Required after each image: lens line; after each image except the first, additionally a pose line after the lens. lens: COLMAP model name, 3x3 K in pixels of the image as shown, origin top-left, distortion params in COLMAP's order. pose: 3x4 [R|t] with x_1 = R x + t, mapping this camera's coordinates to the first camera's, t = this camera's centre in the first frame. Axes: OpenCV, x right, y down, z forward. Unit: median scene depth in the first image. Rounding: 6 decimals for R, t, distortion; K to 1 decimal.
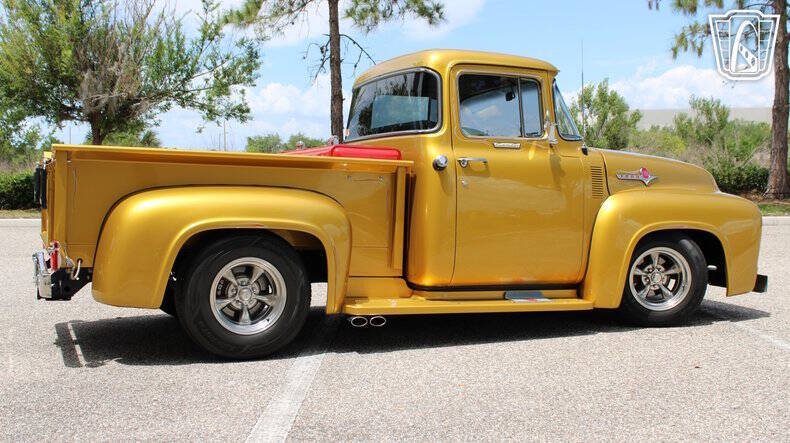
lens RADIAL K [[873.6, 0, 395.0], [0, 873.6, 221.5], [0, 0, 1]] dist [-0.085492, 0.032904]
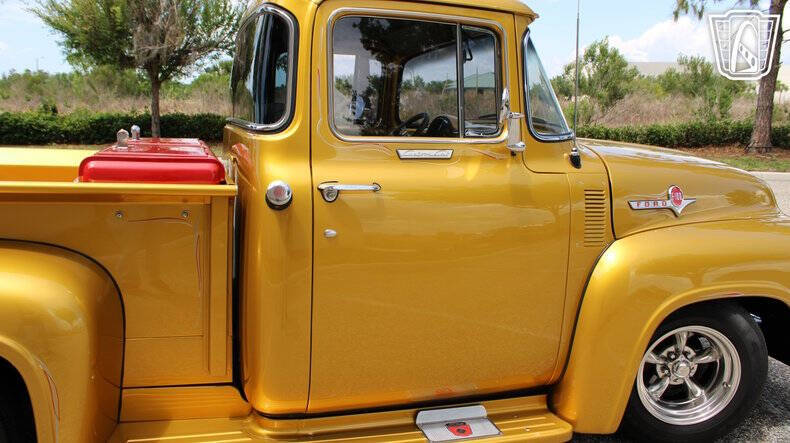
lens RADIAL K [[643.1, 0, 393.8], [0, 643.1, 232.2], [0, 0, 1]] dist [-0.090861, 0.009561]
pose [[0.997022, 0.032778, -0.069804, 0.127621], [-0.022814, 0.990025, 0.139032, -0.087378], [0.073665, -0.137026, 0.987825, 0.561349]]
